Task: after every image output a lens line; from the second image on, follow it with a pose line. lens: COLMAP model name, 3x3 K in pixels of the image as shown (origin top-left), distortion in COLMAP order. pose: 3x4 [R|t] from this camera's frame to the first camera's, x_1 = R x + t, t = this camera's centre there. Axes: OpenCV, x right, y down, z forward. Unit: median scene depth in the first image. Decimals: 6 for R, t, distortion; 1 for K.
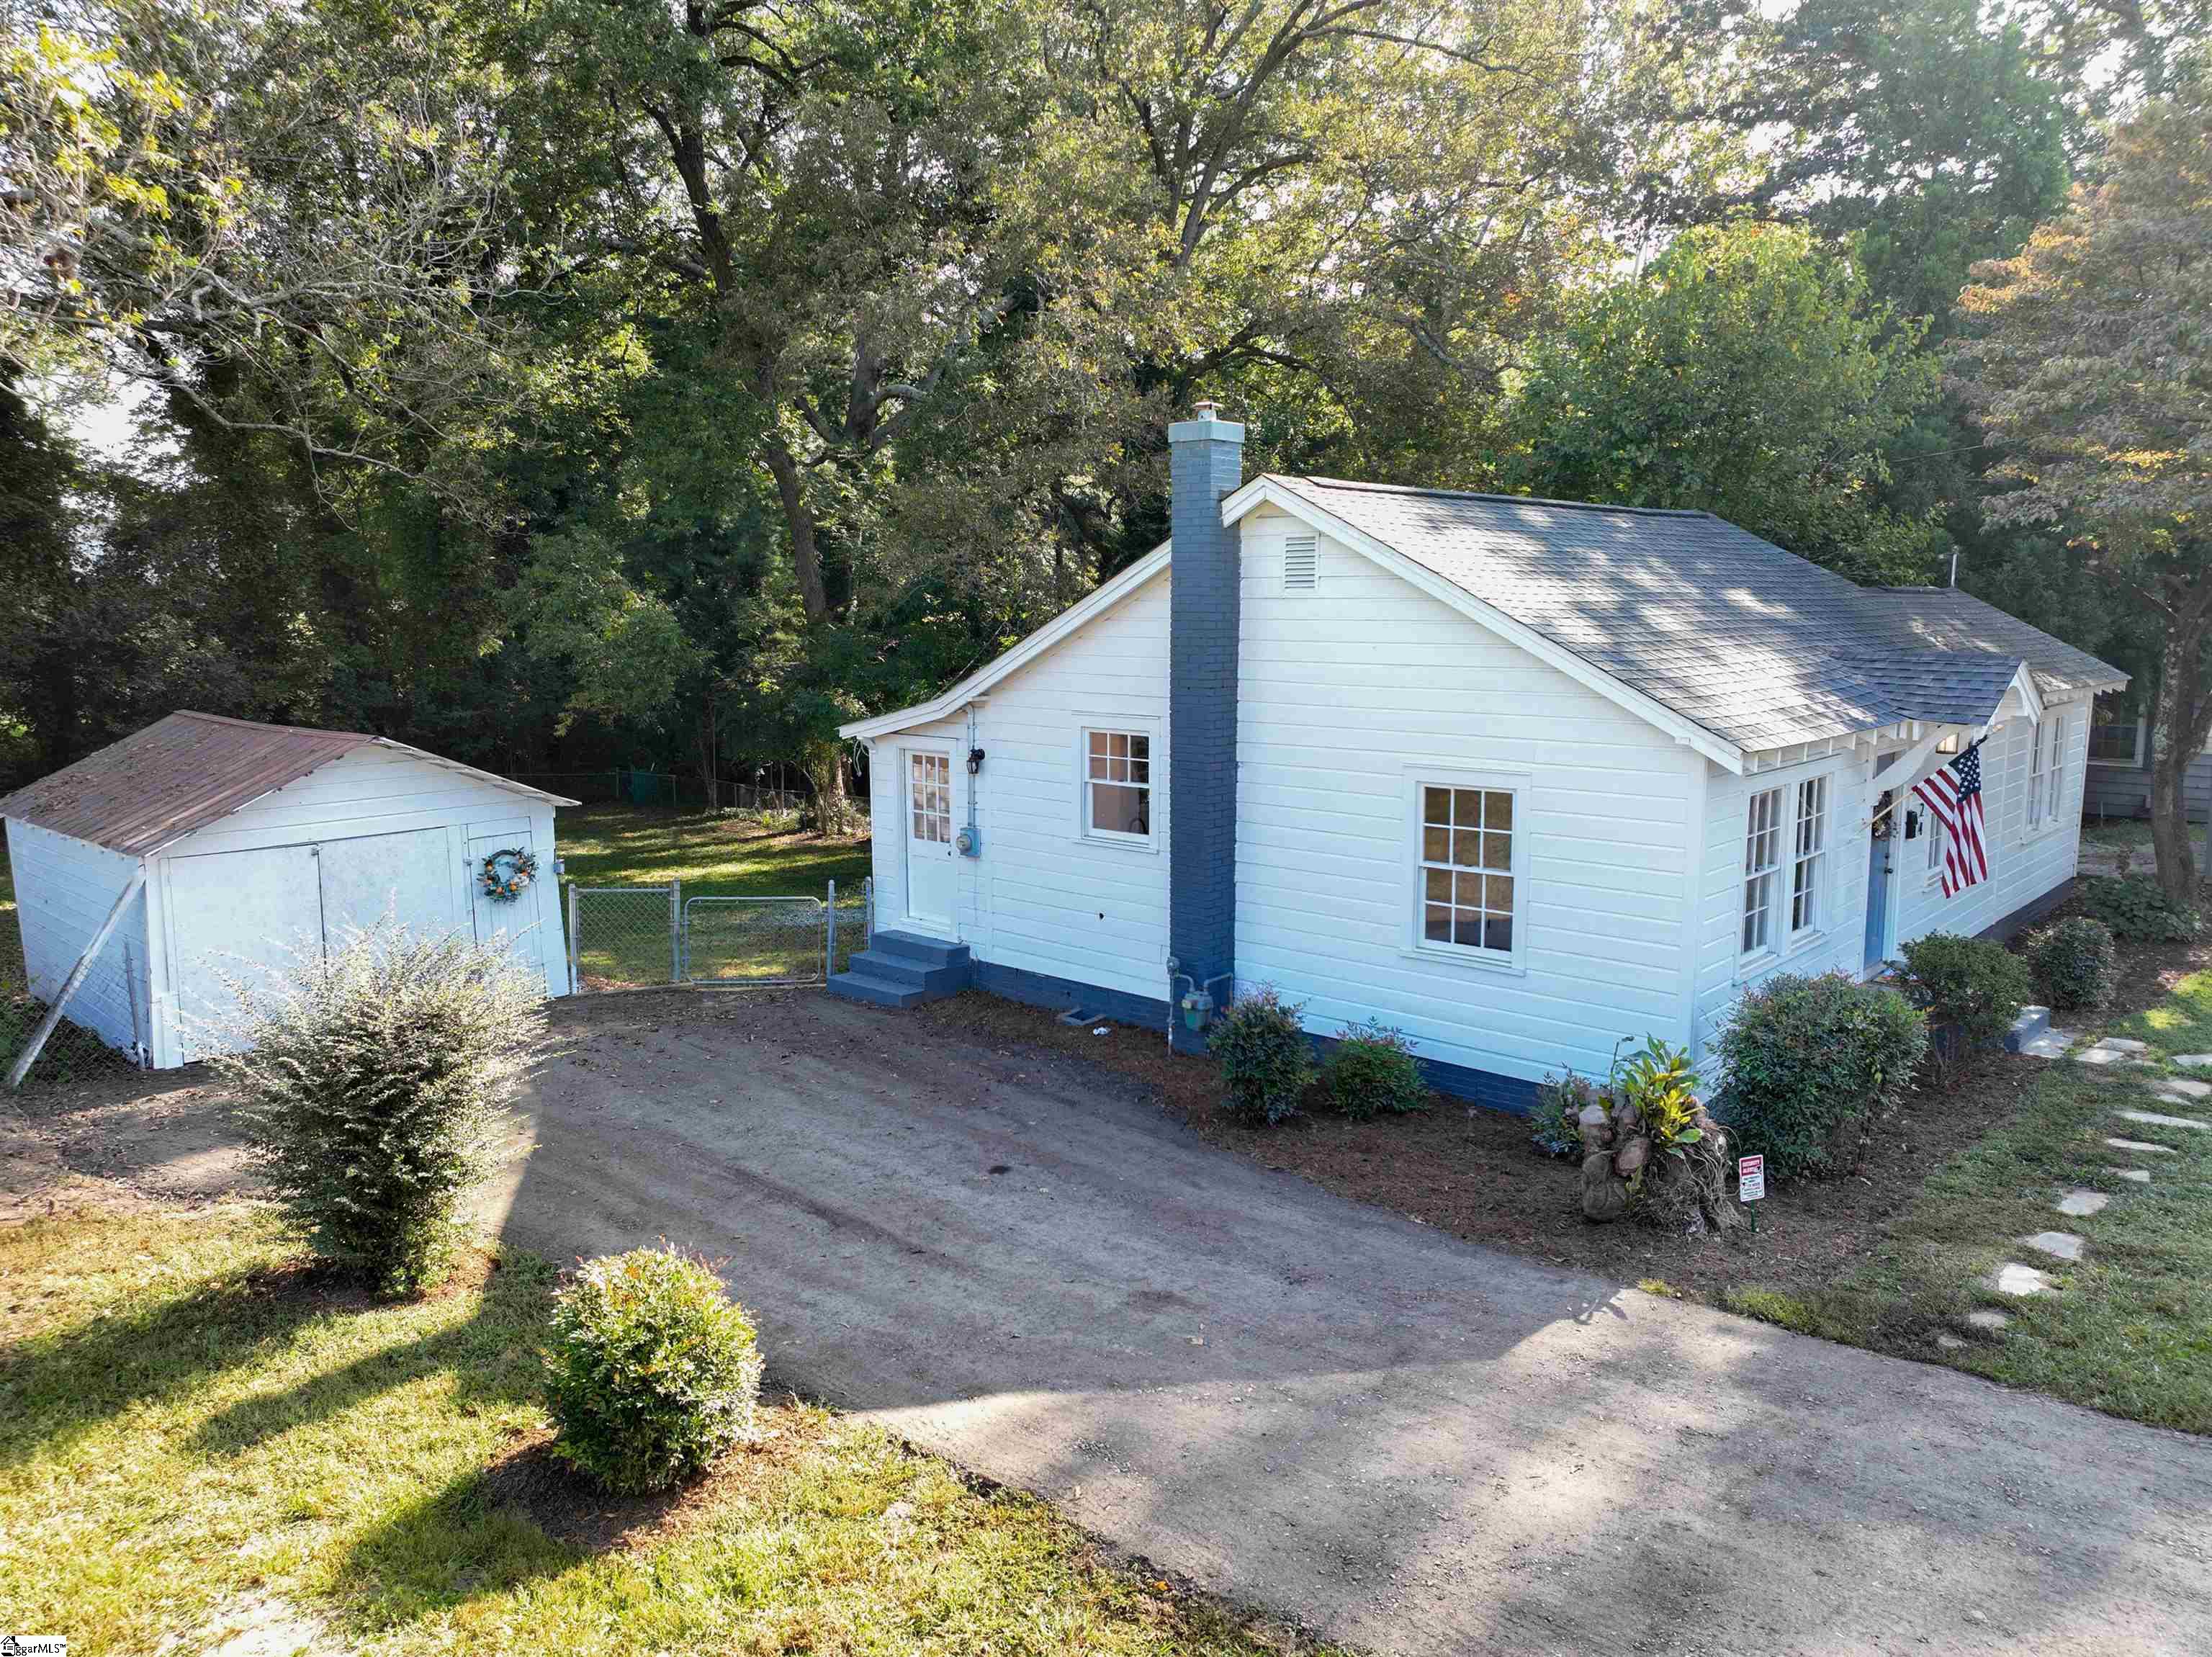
lens RADIAL K [[1561.1, 0, 1106.0], [0, 1561.1, 828.5], [0, 0, 1]] dist [0.001998, -0.002661]
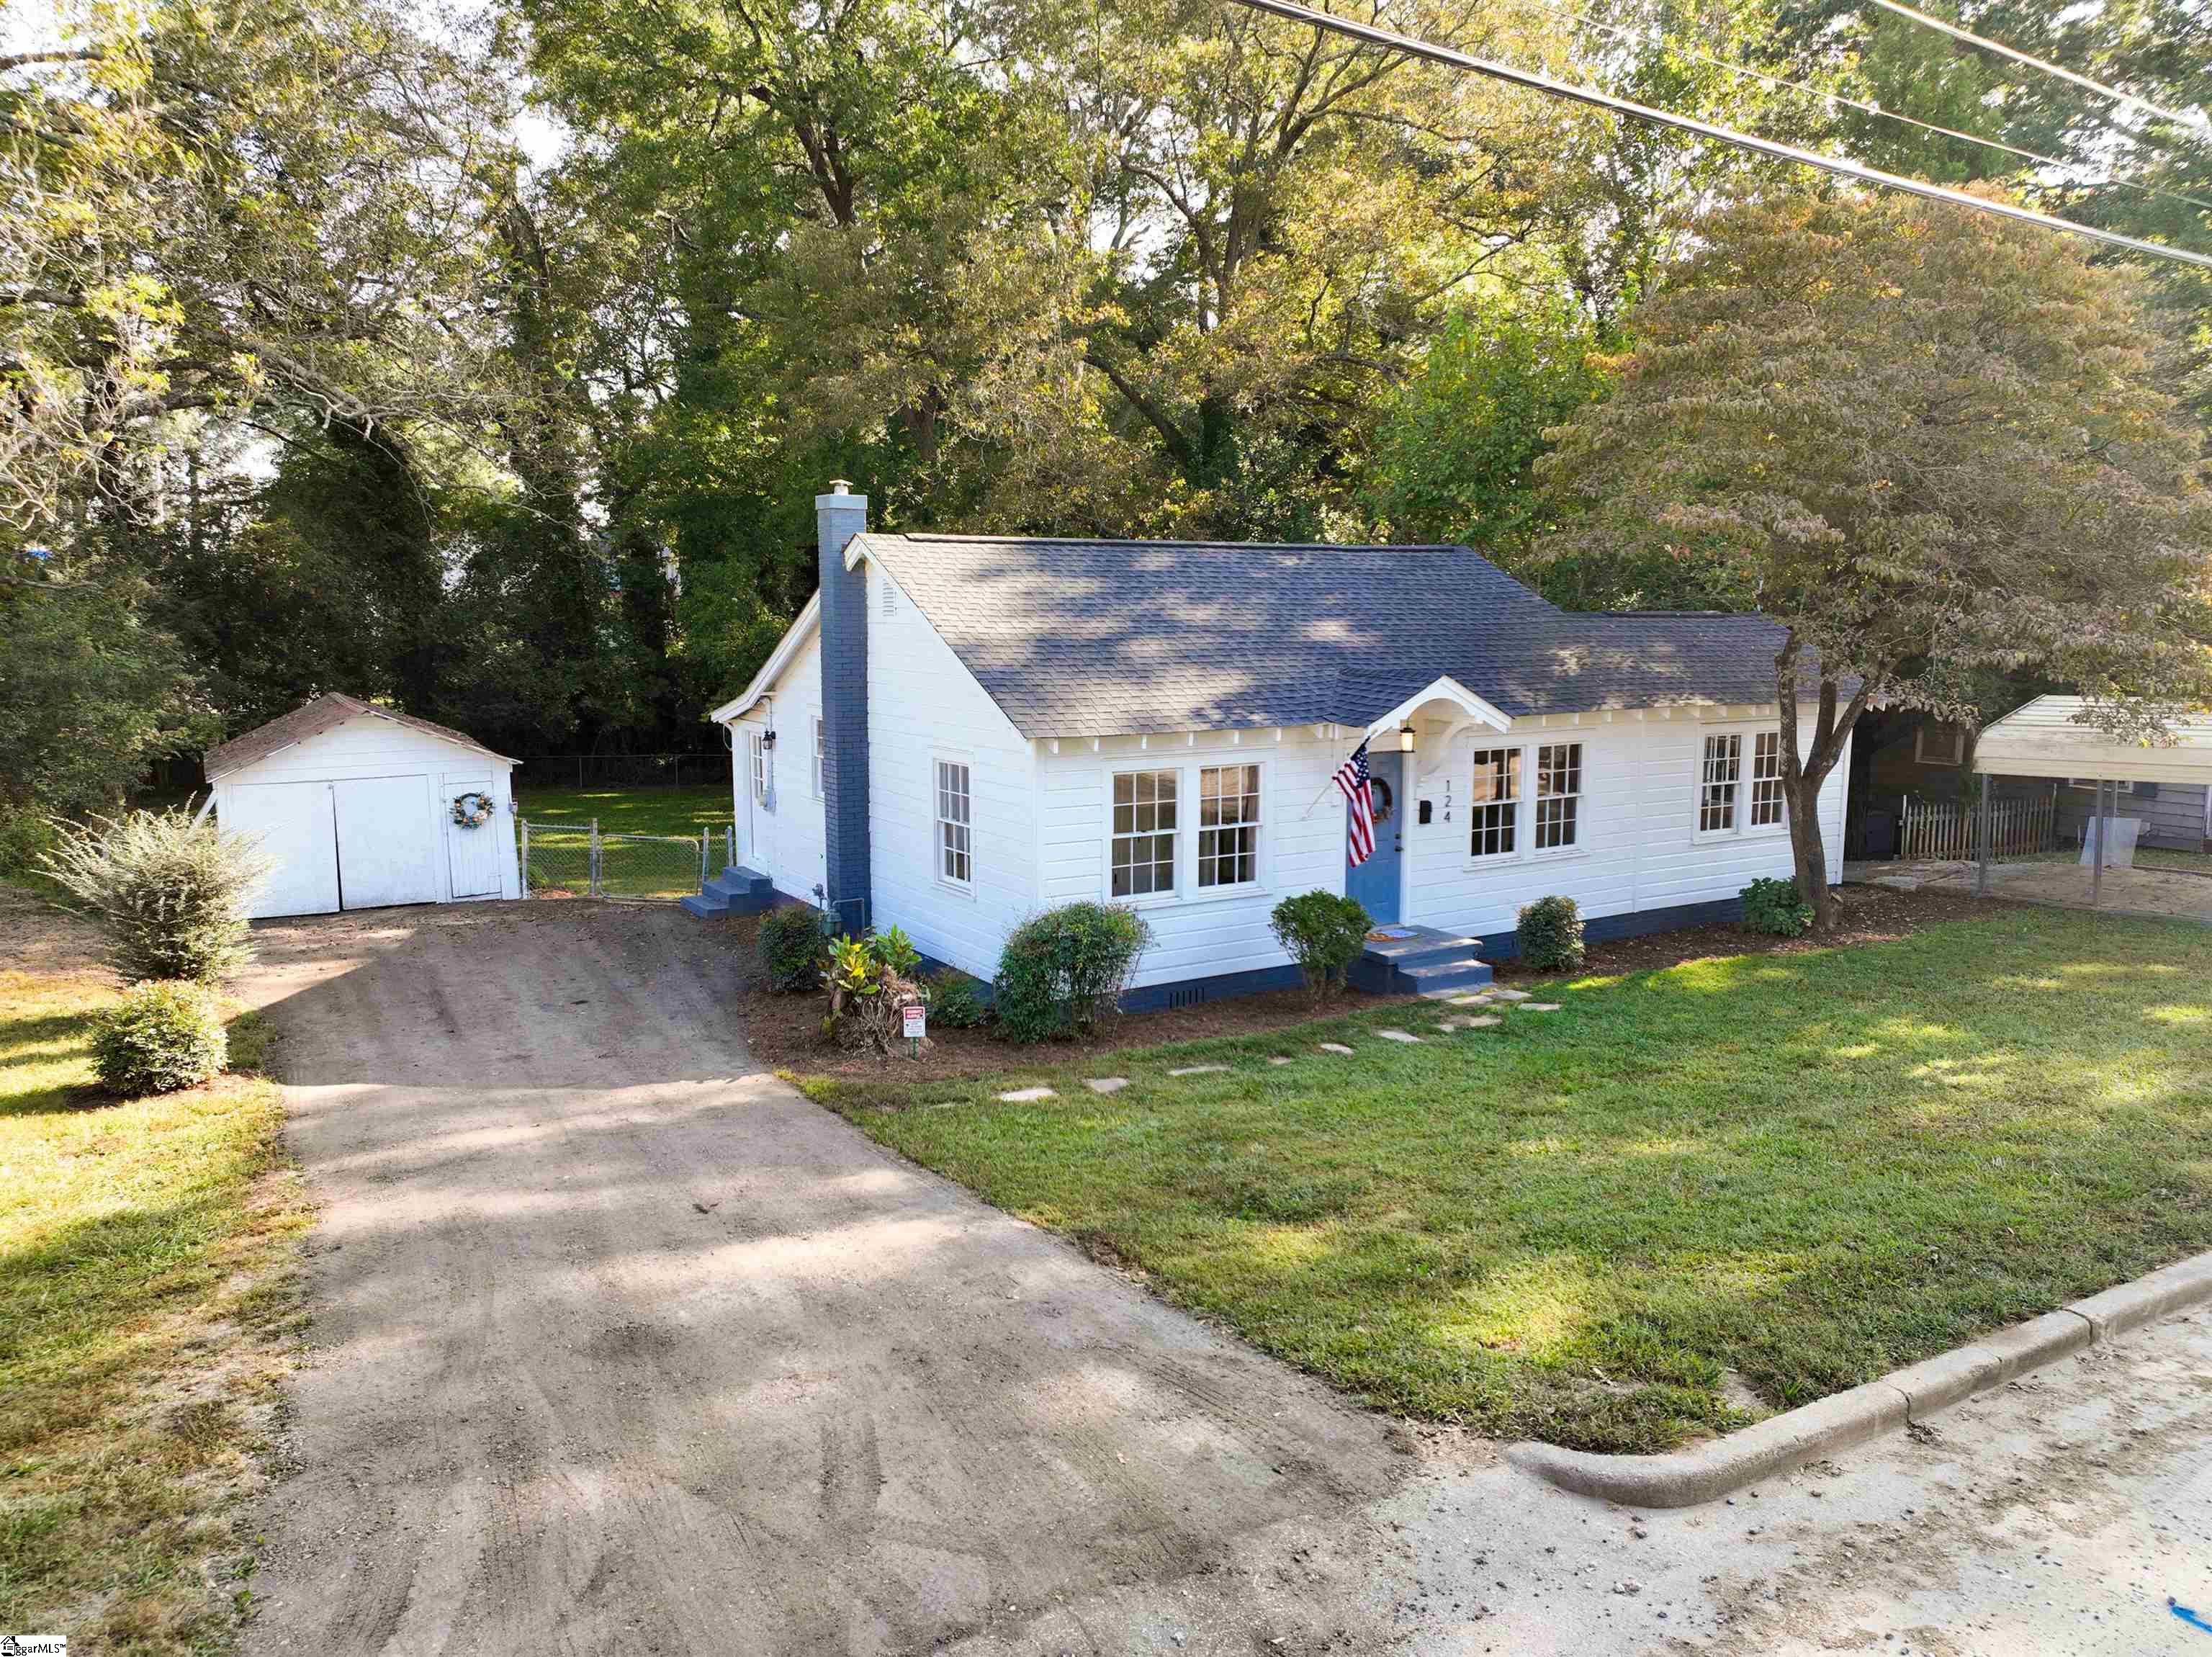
lens RADIAL K [[1546.4, 0, 1106.0], [0, 1546.4, 828.5], [0, 0, 1]] dist [0.007056, 0.001357]
pose [[0.960161, 0.042779, -0.276155, 0.542422], [-0.043703, 0.999041, 0.002809, 0.015978], [0.276010, 0.009371, 0.961109, -0.198439]]
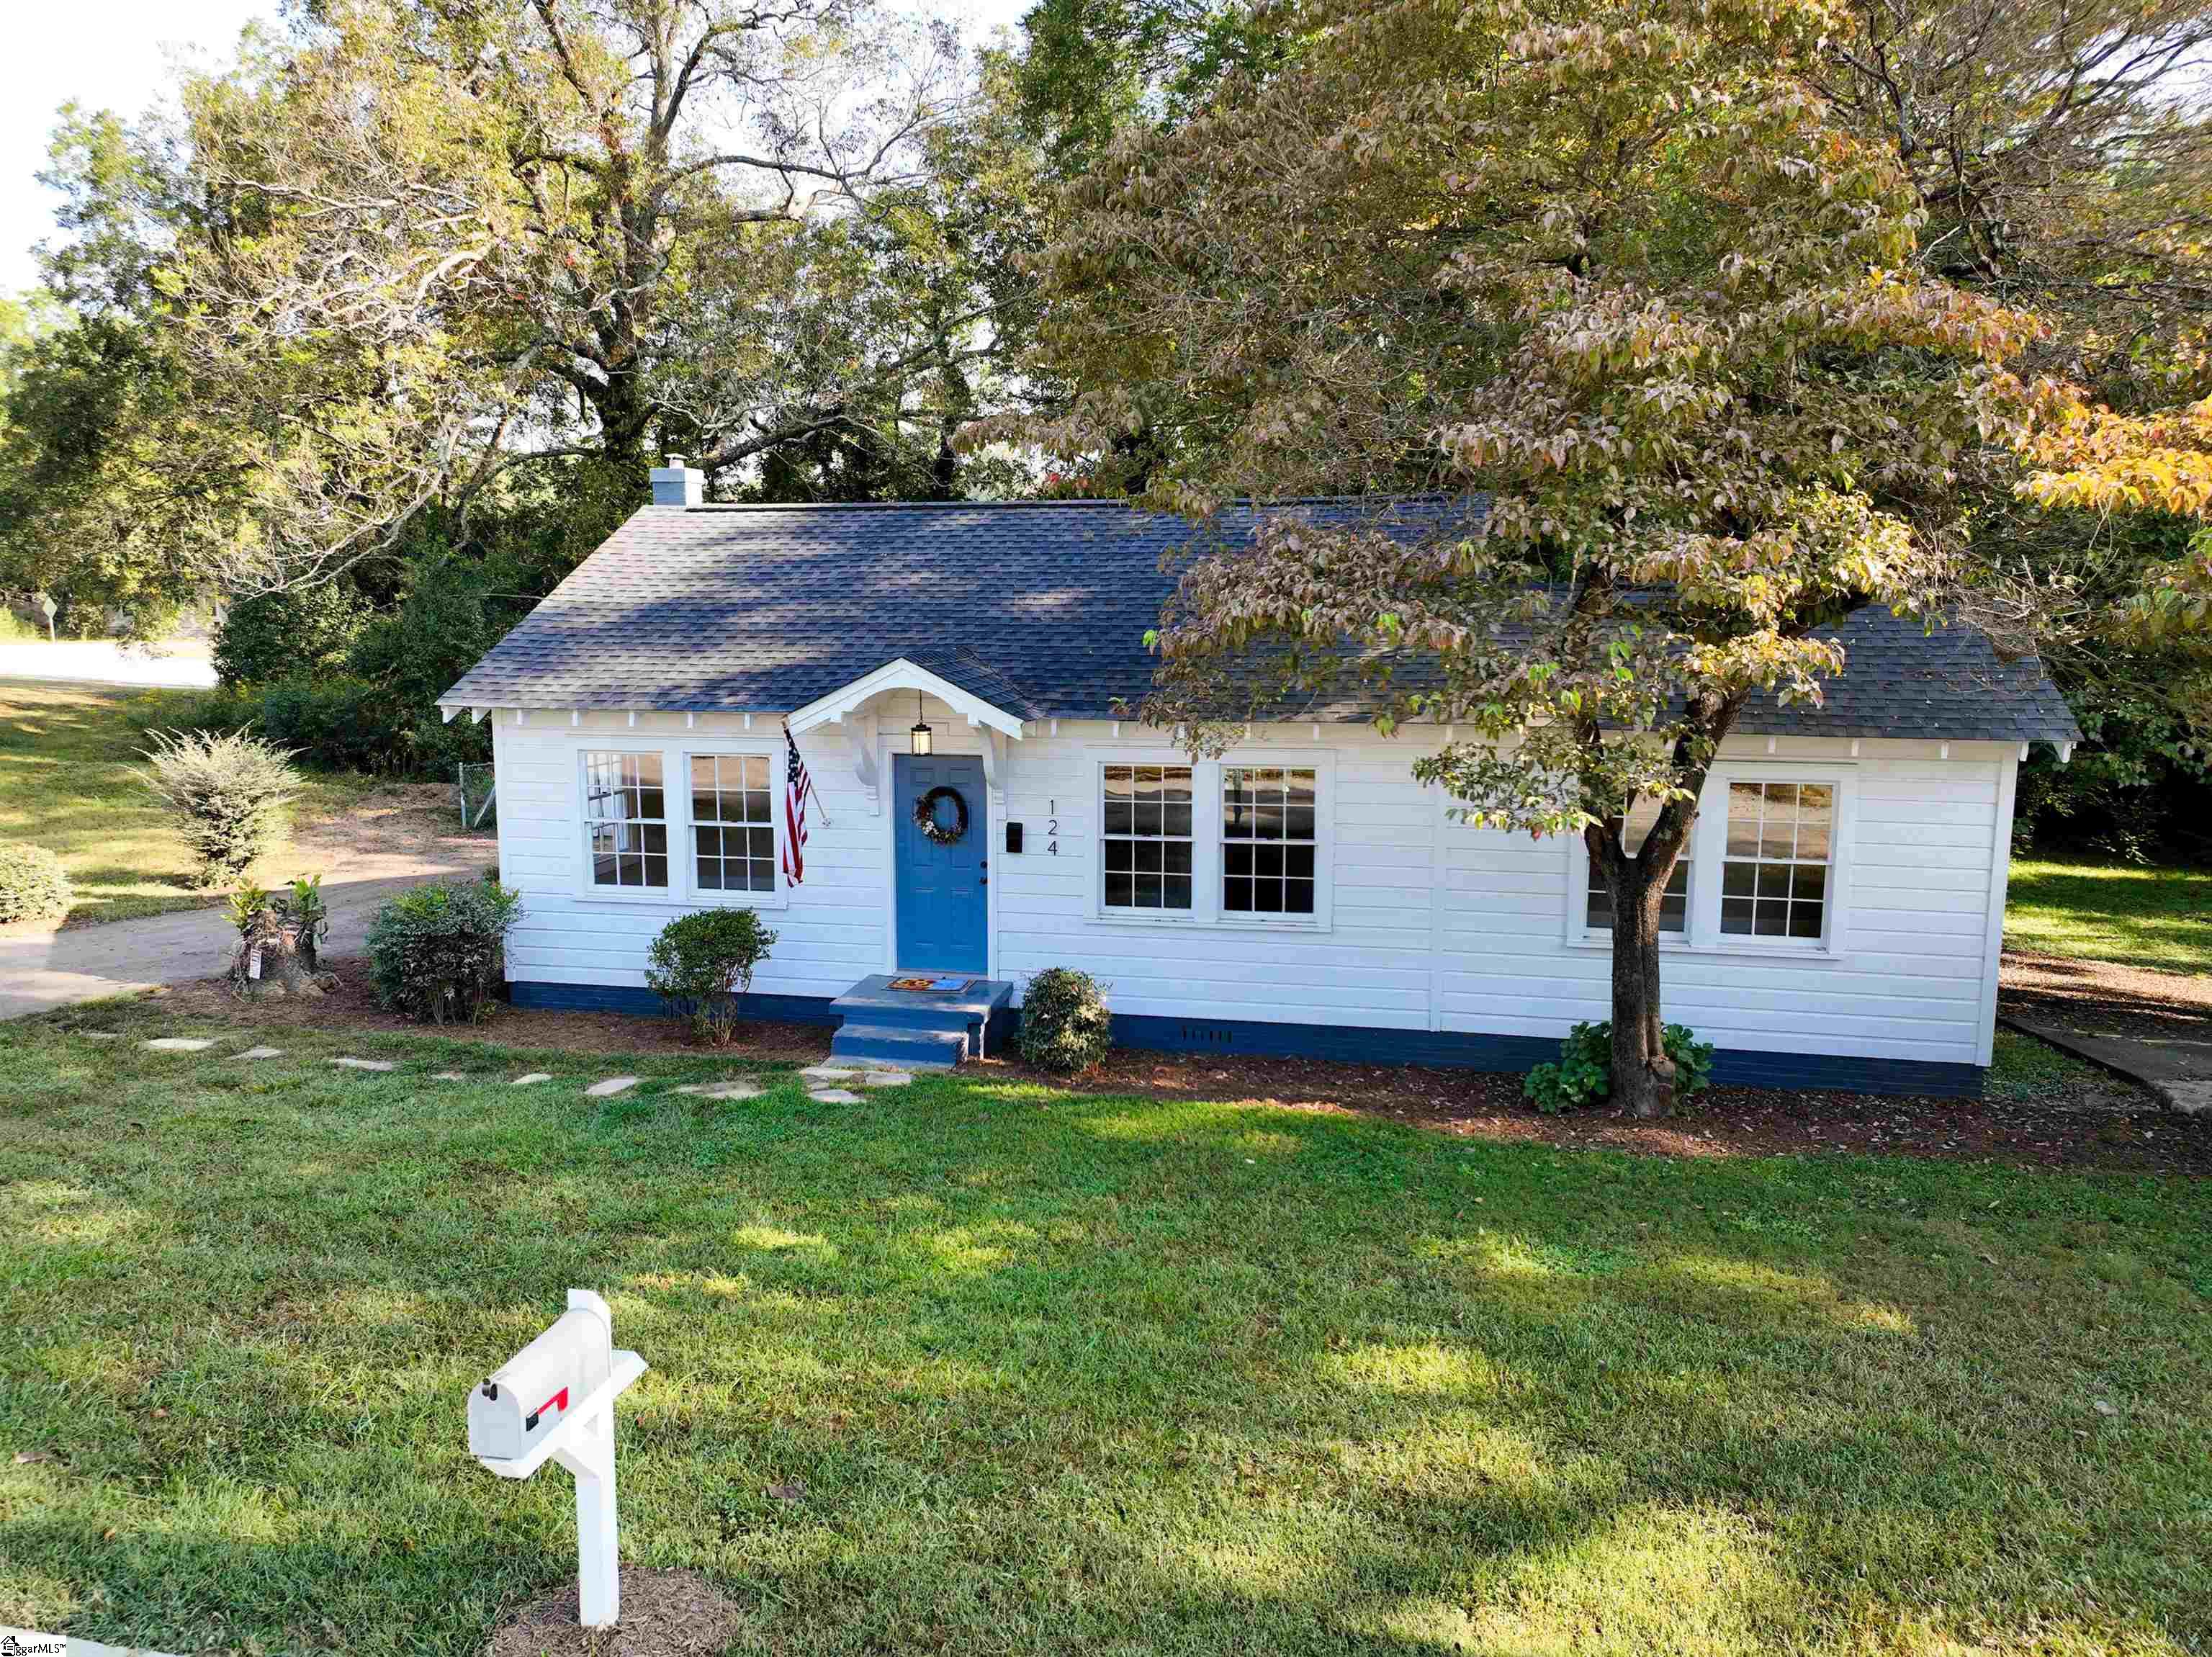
lens RADIAL K [[1546.4, 0, 1106.0], [0, 1546.4, 828.5], [0, 0, 1]] dist [0.007056, 0.001357]
pose [[0.507220, 0.127776, -0.852292, 1.188579], [-0.127962, 0.989152, 0.072140, -0.072828], [0.852264, 0.072470, 0.518068, 0.502723]]
